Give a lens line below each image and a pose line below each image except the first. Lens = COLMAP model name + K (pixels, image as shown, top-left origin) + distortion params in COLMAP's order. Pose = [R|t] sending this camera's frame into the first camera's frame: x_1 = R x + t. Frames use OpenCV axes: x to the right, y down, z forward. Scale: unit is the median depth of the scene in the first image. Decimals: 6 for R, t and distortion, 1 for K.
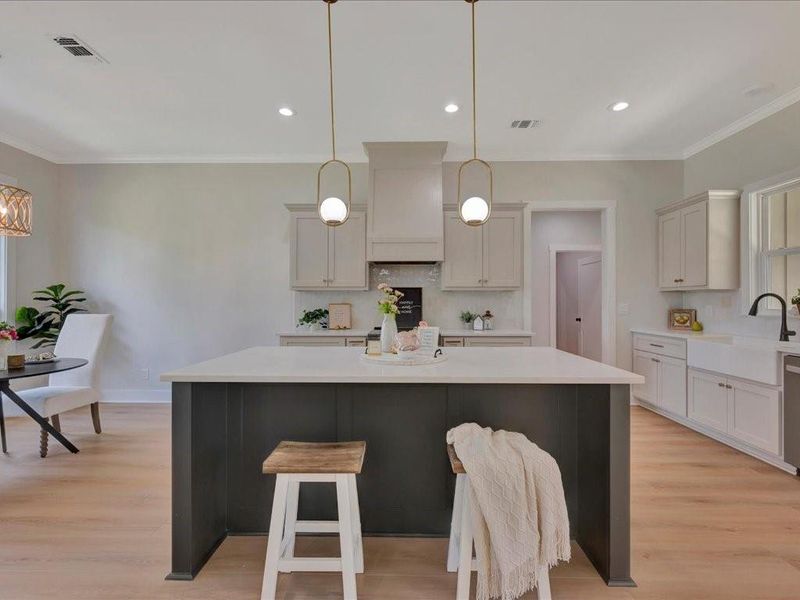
lens RADIAL K [[352.2, 0, 400.0], [0, 352.2, 300.0], [0, 0, 1]] dist [0.003455, 0.000271]
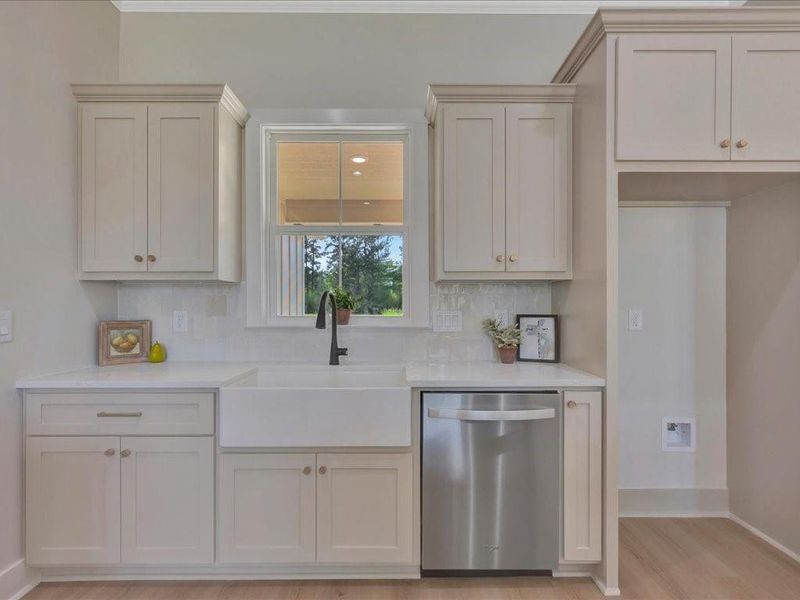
lens RADIAL K [[400.4, 0, 403.3], [0, 400.4, 301.9], [0, 0, 1]] dist [-0.001352, -0.000141]
pose [[-0.027635, 0.002609, 0.999615, 0.254088], [-0.001053, 0.999996, -0.002639, 0.002254], [-0.999618, -0.001126, -0.027632, 0.654545]]
